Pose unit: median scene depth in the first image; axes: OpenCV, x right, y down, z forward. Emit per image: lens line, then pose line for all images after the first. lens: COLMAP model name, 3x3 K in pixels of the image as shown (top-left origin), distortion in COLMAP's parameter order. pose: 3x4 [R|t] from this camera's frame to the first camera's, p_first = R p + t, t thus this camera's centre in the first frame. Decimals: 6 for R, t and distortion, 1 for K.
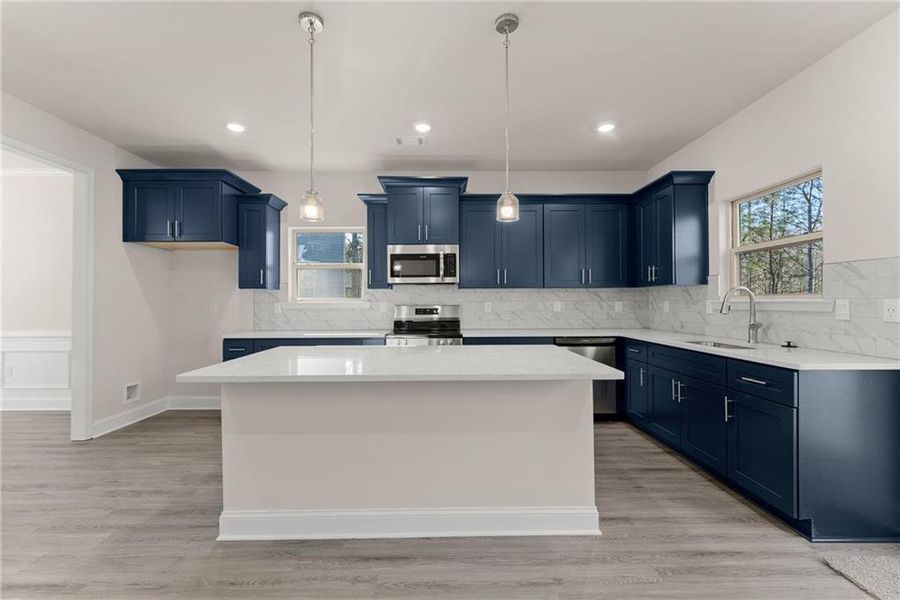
lens RADIAL K [[372.1, 0, 449.3], [0, 372.1, 295.3], [0, 0, 1]] dist [-0.000408, -0.000075]
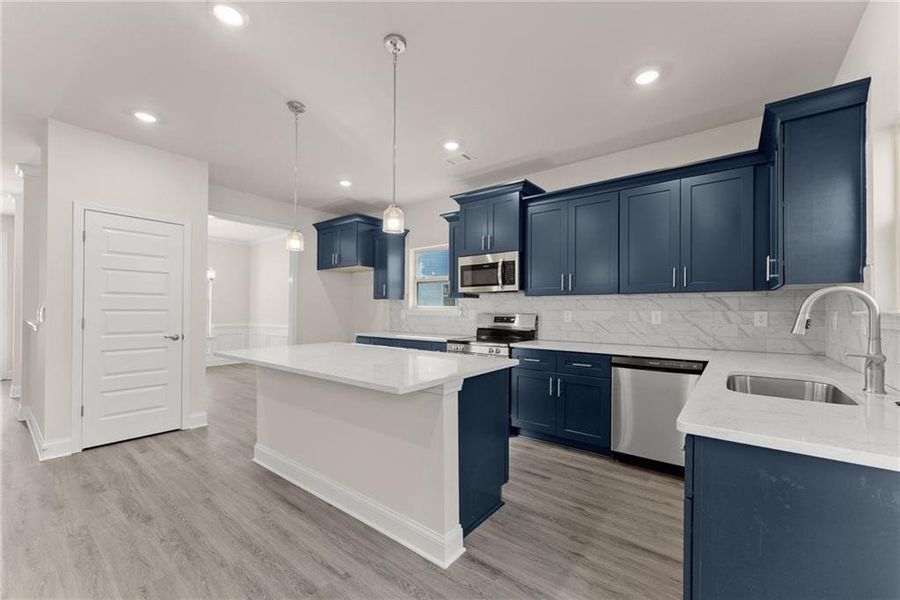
lens RADIAL K [[361.5, 0, 447.6], [0, 361.5, 304.5], [0, 0, 1]] dist [0.000051, 0.000022]
pose [[0.777802, -0.001918, -0.628507, 0.473735], [0.005970, 0.999973, 0.004337, -0.002710], [0.628481, -0.007126, 0.777792, 0.157861]]
